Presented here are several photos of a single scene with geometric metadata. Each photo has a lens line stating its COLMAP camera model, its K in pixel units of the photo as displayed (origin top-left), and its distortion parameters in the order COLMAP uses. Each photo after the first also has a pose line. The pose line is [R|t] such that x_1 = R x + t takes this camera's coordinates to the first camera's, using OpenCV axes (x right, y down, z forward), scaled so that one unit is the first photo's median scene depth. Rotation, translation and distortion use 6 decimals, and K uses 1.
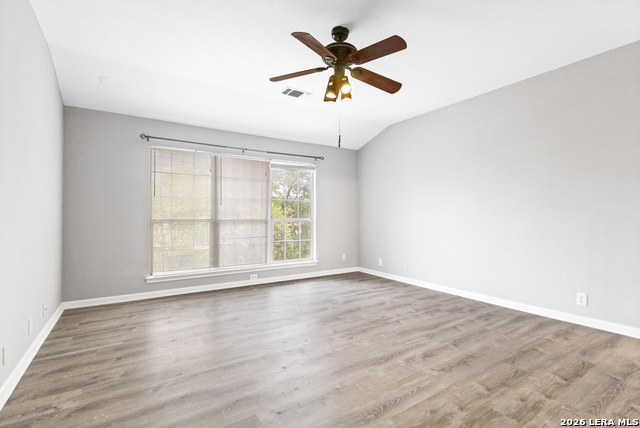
lens RADIAL K [[299.8, 0, 320.4], [0, 299.8, 214.1], [0, 0, 1]] dist [-0.004566, 0.001186]
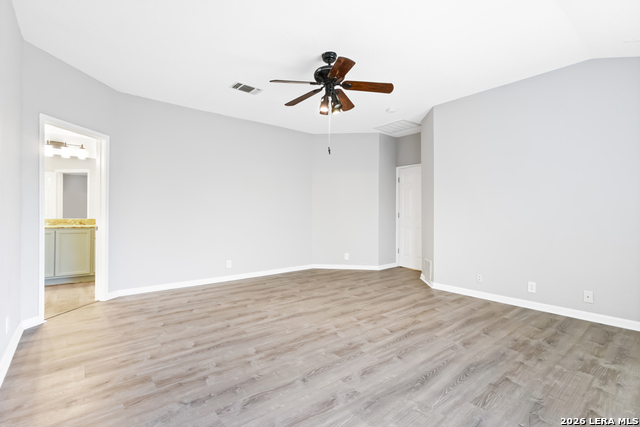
lens RADIAL K [[299.8, 0, 319.8], [0, 299.8, 213.7], [0, 0, 1]] dist [-0.004566, 0.001186]
pose [[-0.994352, -0.006564, -0.105927, 0.214758], [-0.006071, 0.999969, -0.004977, 0.012487], [0.105957, -0.004305, -0.994361, 2.058423]]
